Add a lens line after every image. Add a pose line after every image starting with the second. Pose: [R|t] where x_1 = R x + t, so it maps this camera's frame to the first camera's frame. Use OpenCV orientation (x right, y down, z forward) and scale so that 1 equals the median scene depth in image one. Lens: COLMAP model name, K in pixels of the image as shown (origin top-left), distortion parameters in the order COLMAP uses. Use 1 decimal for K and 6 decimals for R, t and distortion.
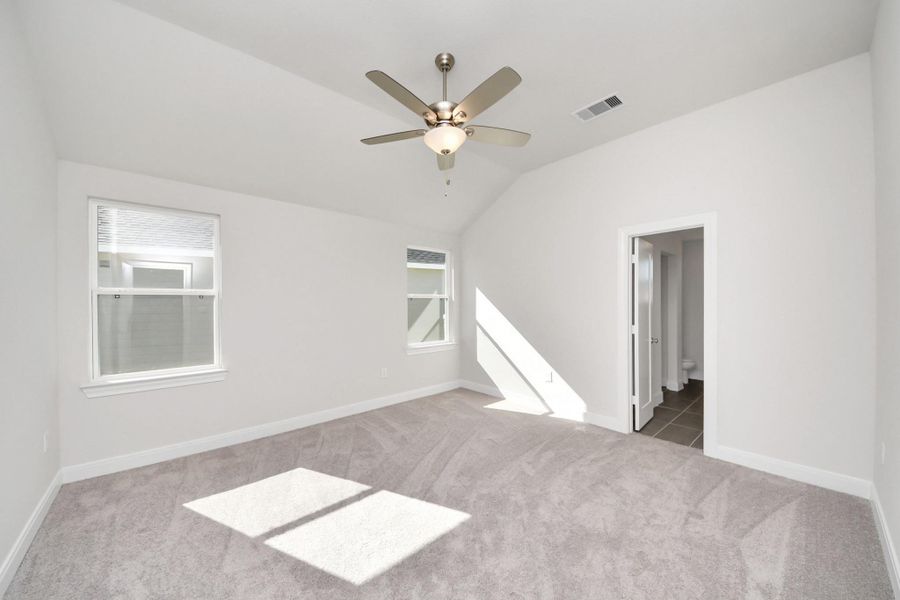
lens RADIAL K [[323.2, 0, 448.6], [0, 323.2, 303.4], [0, 0, 1]] dist [-0.000349, -0.000018]
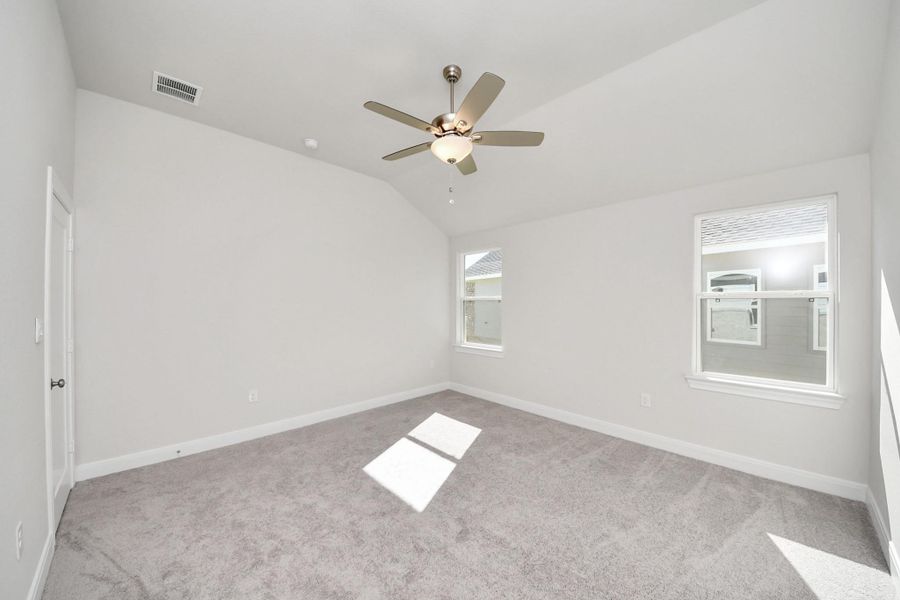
lens RADIAL K [[336.5, 0, 455.5], [0, 336.5, 303.3], [0, 0, 1]] dist [0.014070, -0.000047]
pose [[0.048939, -0.000651, -0.998802, 0.907142], [-0.011983, 0.999927, -0.001239, -0.008006], [0.998730, 0.012030, 0.048928, 0.816627]]
